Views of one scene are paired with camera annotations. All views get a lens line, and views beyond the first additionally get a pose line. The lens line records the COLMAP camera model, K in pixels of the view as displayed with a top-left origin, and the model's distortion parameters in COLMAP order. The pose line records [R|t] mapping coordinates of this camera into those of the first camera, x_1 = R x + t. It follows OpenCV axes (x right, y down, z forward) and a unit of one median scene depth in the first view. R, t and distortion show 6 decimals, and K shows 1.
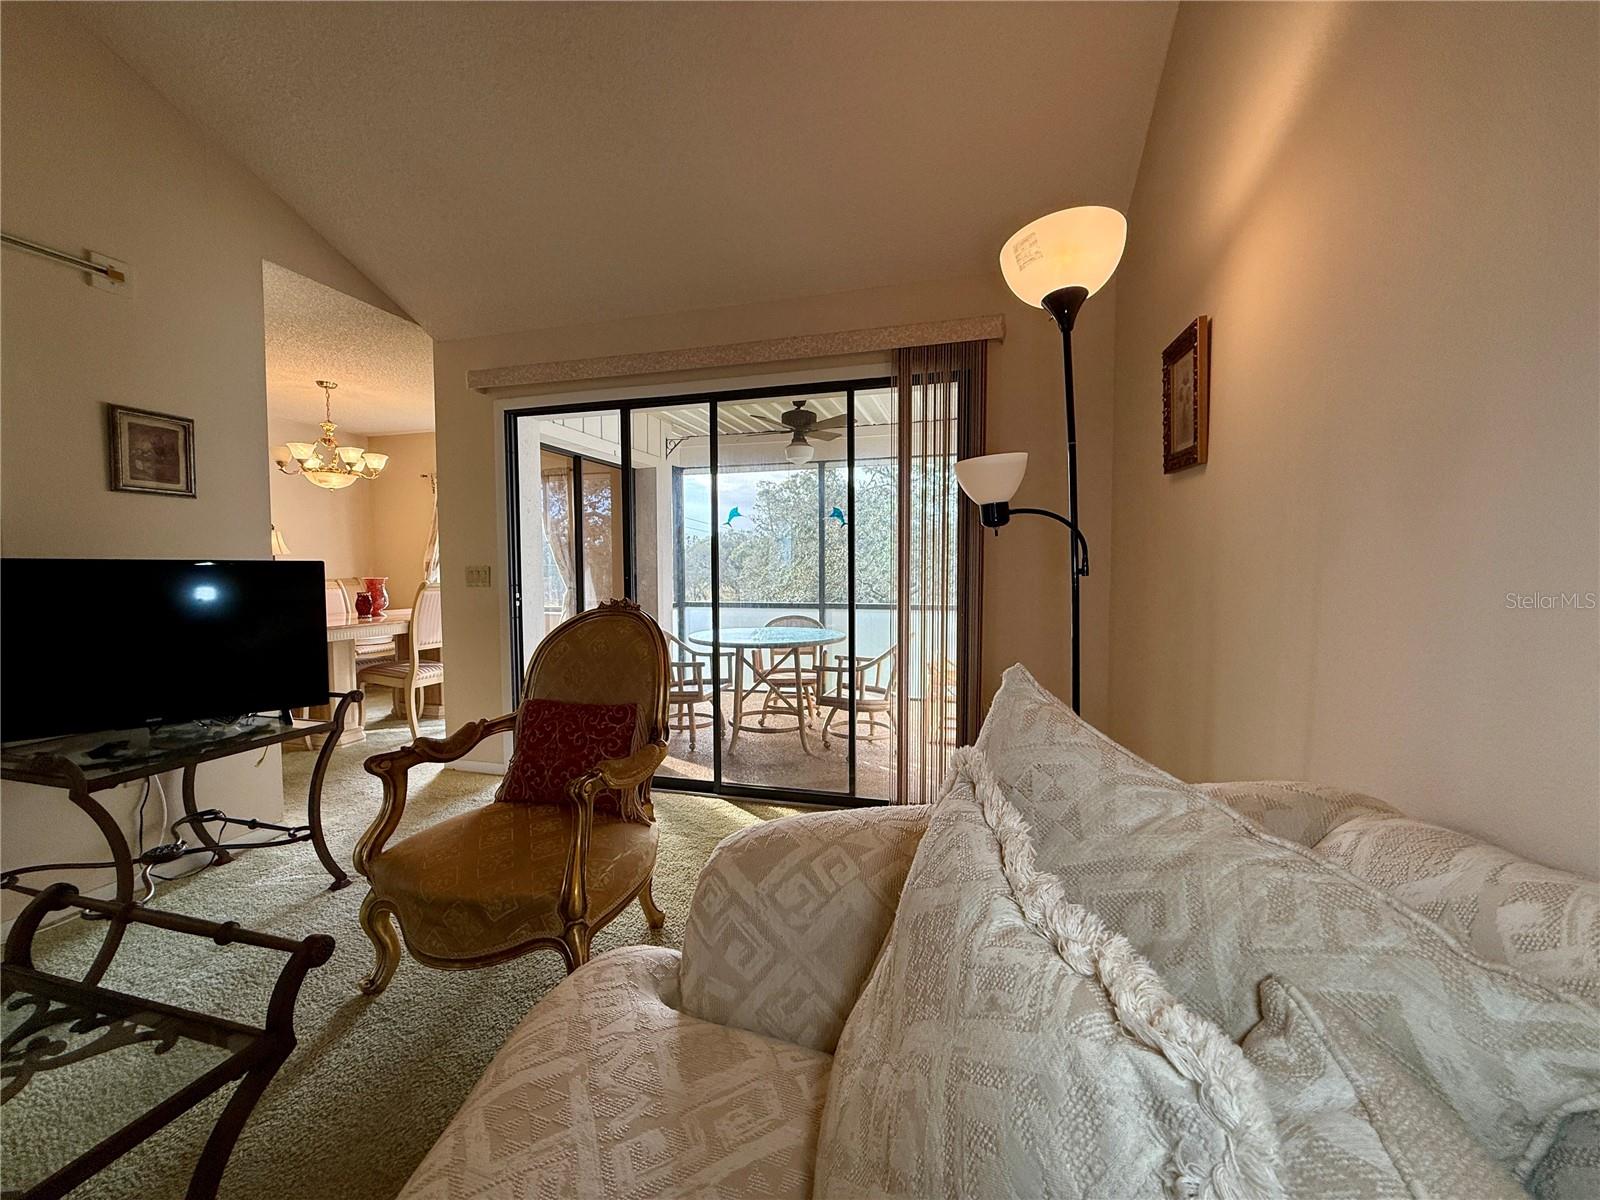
lens RADIAL K [[637.1, 0, 797.6], [0, 637.1, 600.7], [0, 0, 1]] dist [0.000682, -0.000416]
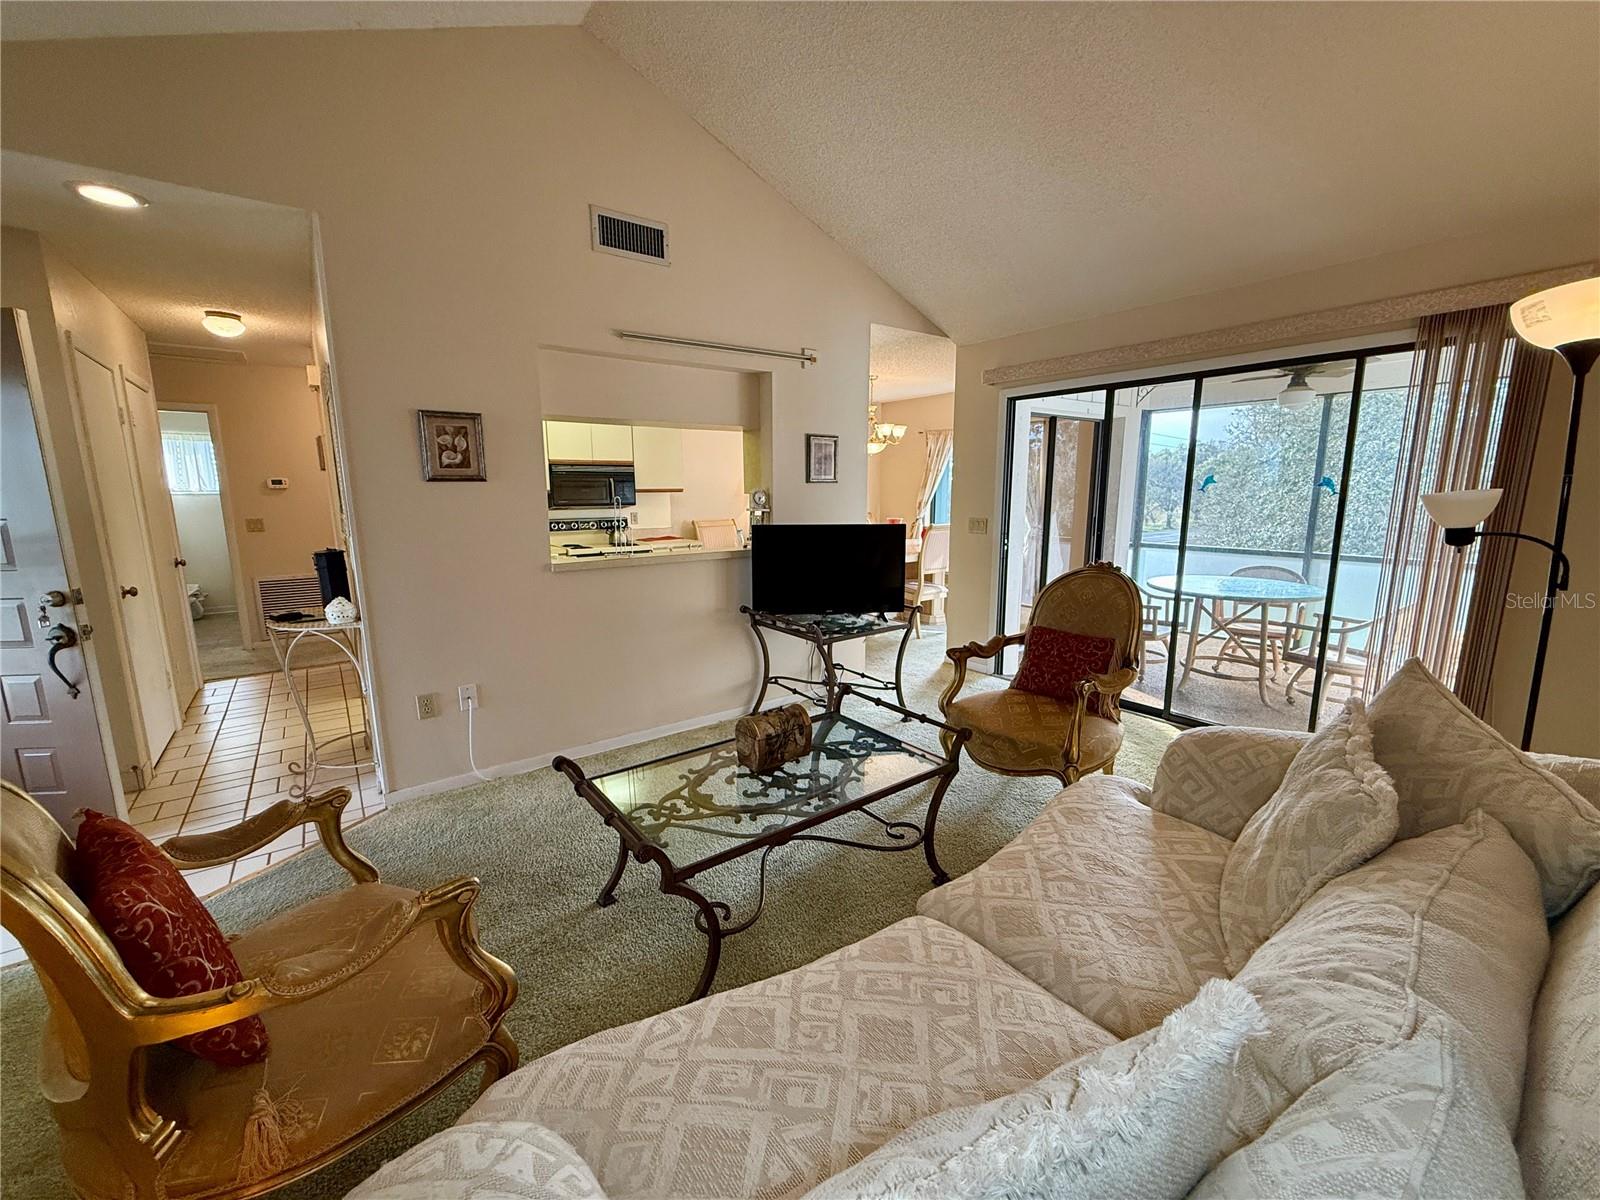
lens RADIAL K [[637.1, 0, 797.6], [0, 637.1, 600.7], [0, 0, 1]] dist [0.000682, -0.000416]
pose [[0.796091, 0.104206, -0.596138, 0.014473], [-0.027544, 0.990282, 0.136321, -0.065268], [0.604550, -0.092104, 0.791224, -0.364243]]
